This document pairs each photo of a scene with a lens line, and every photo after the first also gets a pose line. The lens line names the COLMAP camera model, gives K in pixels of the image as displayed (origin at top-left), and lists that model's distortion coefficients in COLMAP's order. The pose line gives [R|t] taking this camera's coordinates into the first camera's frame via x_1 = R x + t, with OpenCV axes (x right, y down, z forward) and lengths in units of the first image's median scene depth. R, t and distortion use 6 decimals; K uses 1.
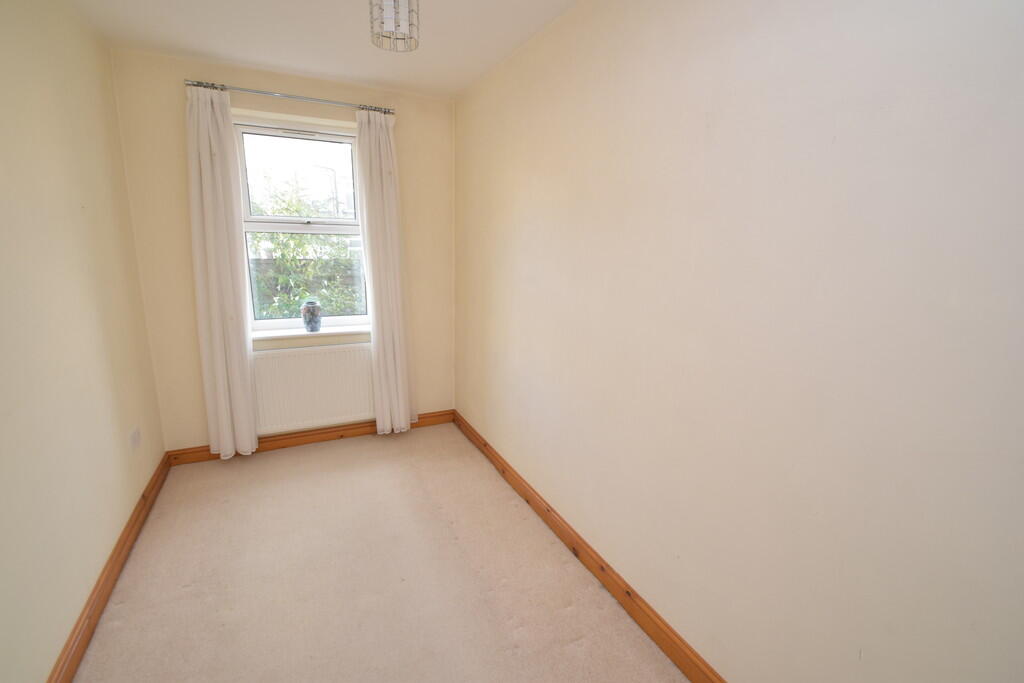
lens RADIAL K [[437.3, 0, 512.0], [0, 437.3, 341.5], [0, 0, 1]] dist [-0.001415, -0.000285]
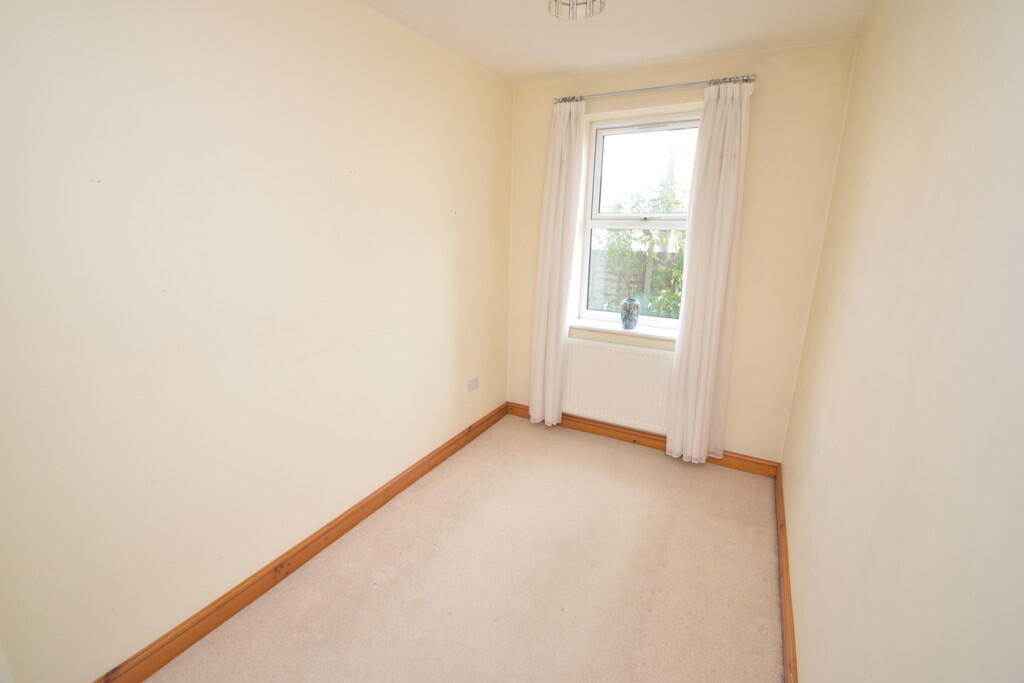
lens RADIAL K [[446.4, 0, 512.0], [0, 446.4, 341.5], [0, 0, 1]] dist [0.002216, -0.000069]
pose [[0.588660, 0.190899, -0.785517, 0.203459], [-0.188382, 0.977358, 0.096349, -0.045847], [0.786124, 0.091261, 0.611294, 0.190236]]
